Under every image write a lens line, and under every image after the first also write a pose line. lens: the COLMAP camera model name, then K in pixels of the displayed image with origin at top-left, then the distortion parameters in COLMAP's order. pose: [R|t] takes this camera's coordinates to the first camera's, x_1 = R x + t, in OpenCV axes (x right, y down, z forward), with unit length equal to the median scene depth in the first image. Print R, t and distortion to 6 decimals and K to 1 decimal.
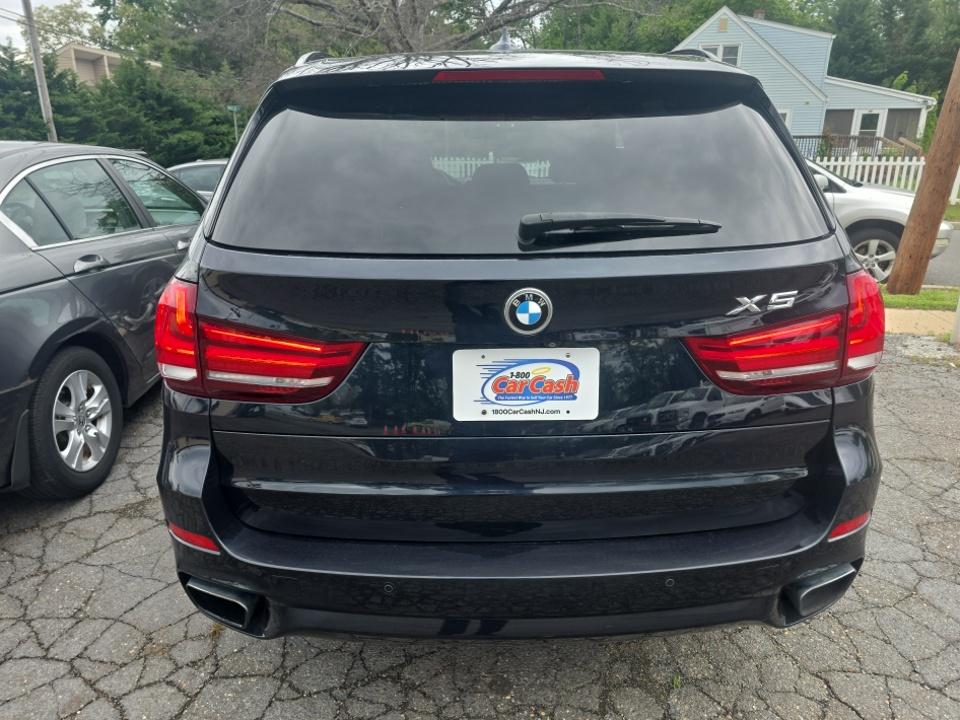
lens RADIAL K [[644.6, 0, 492.6], [0, 644.6, 365.5], [0, 0, 1]] dist [0.017158, -0.005589]
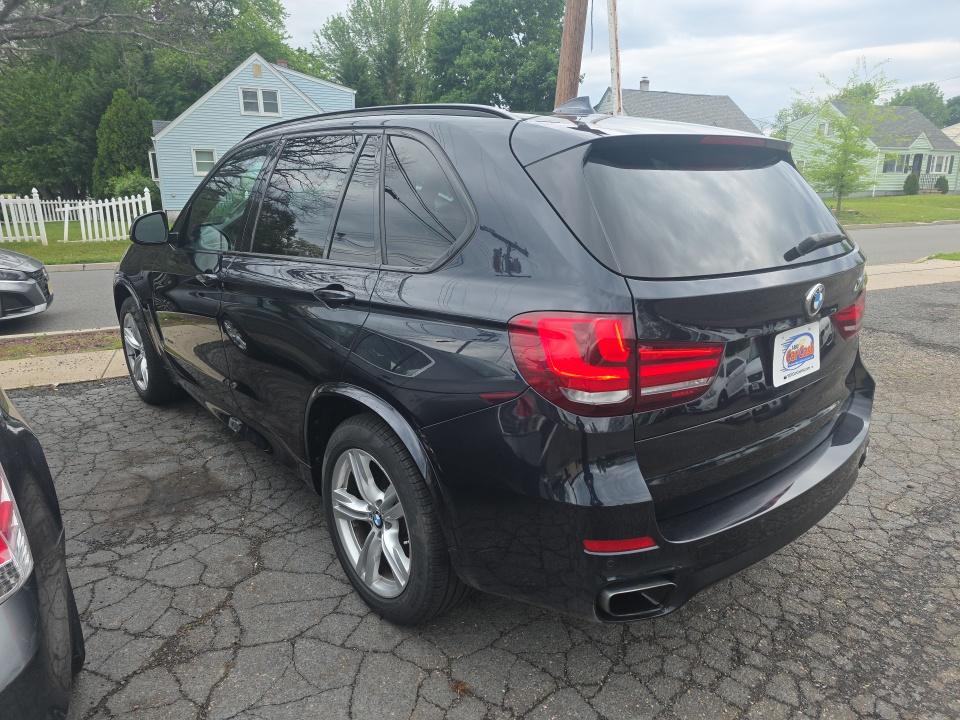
lens RADIAL K [[632.1, 0, 478.6], [0, 632.1, 369.6], [0, 0, 1]] dist [0.012448, -0.000277]
pose [[0.774915, -0.173296, 0.607845, -0.964553], [0.198071, 0.979820, 0.026834, -0.080174], [-0.600229, 0.099602, 0.793602, 0.207987]]
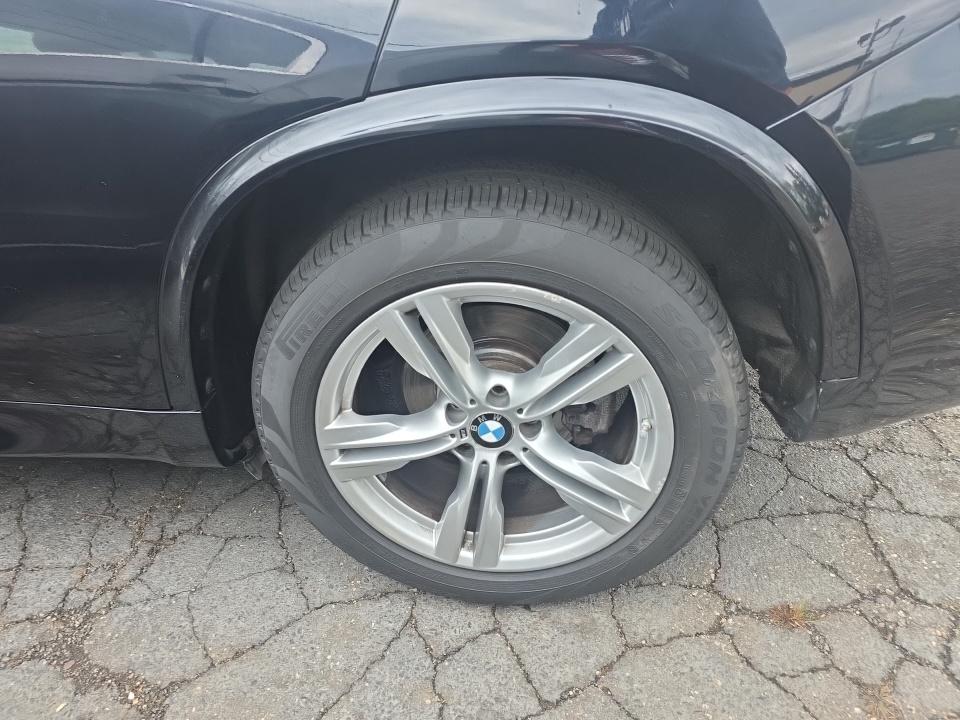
lens RADIAL K [[632.1, 0, 478.6], [0, 632.1, 369.6], [0, 0, 1]] dist [0.012448, -0.000277]
pose [[0.137409, -0.525015, 0.839928, -0.847109], [0.376240, 0.812081, 0.446057, -0.082652], [-0.916276, 0.254722, 0.309119, 1.103420]]
